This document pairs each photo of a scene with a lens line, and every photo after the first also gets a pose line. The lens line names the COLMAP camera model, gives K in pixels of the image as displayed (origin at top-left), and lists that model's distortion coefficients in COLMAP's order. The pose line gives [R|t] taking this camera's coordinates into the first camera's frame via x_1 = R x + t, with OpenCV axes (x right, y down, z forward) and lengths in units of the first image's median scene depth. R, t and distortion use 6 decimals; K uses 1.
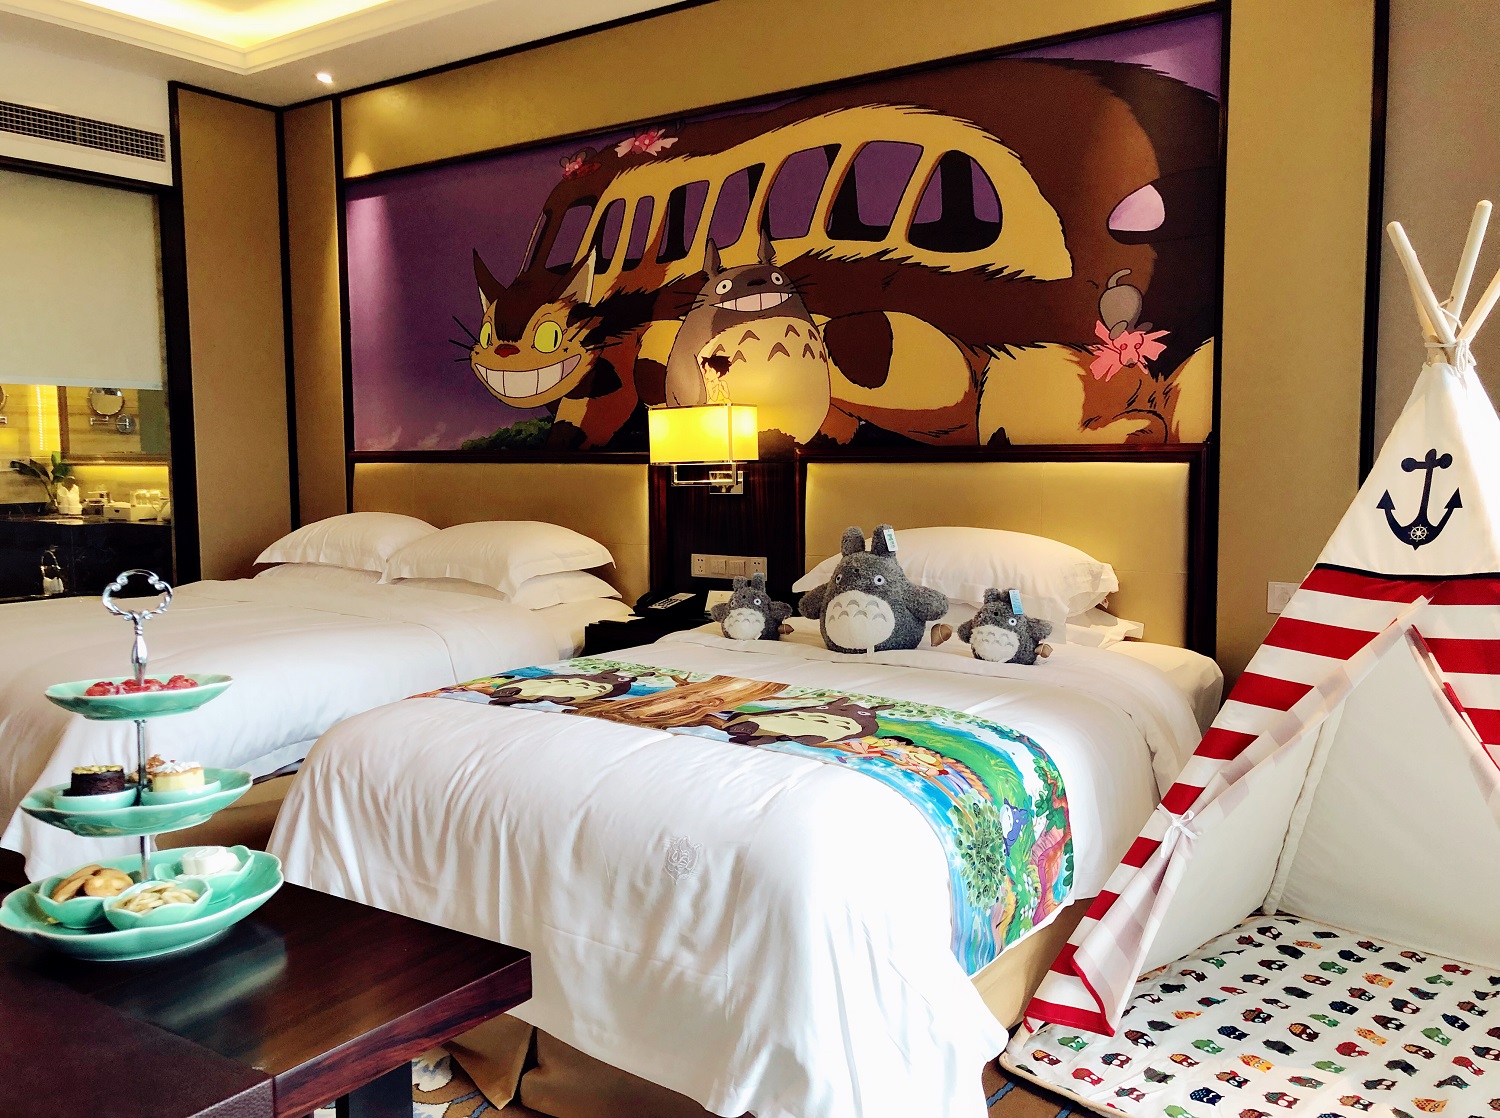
lens RADIAL K [[1217.9, 0, 752.7], [0, 1217.9, 553.7], [0, 0, 1]] dist [0.009056, 0.005668]
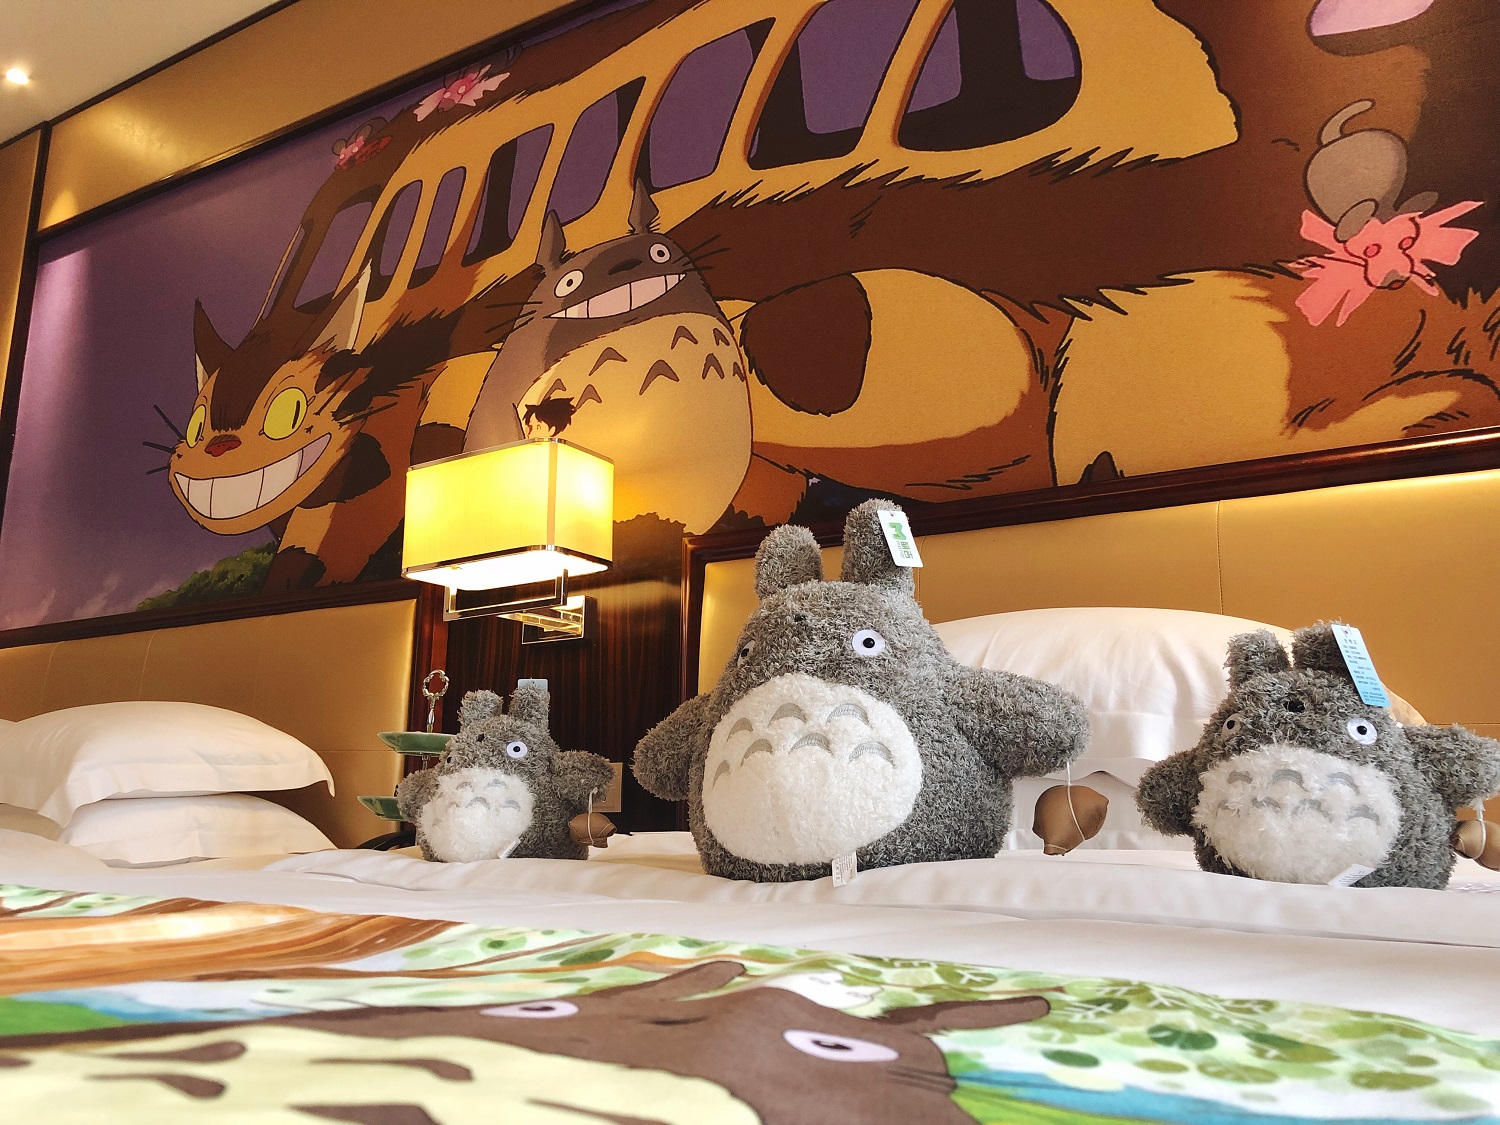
lens RADIAL K [[1217.9, 0, 752.7], [0, 1217.9, 557.2], [0, 0, 1]] dist [0.009056, 0.005668]
pose [[0.999040, 0.023615, 0.036886, 0.044801], [-0.011759, 0.955886, -0.293502, 0.069488], [-0.042189, 0.292787, 0.955247, 0.504823]]
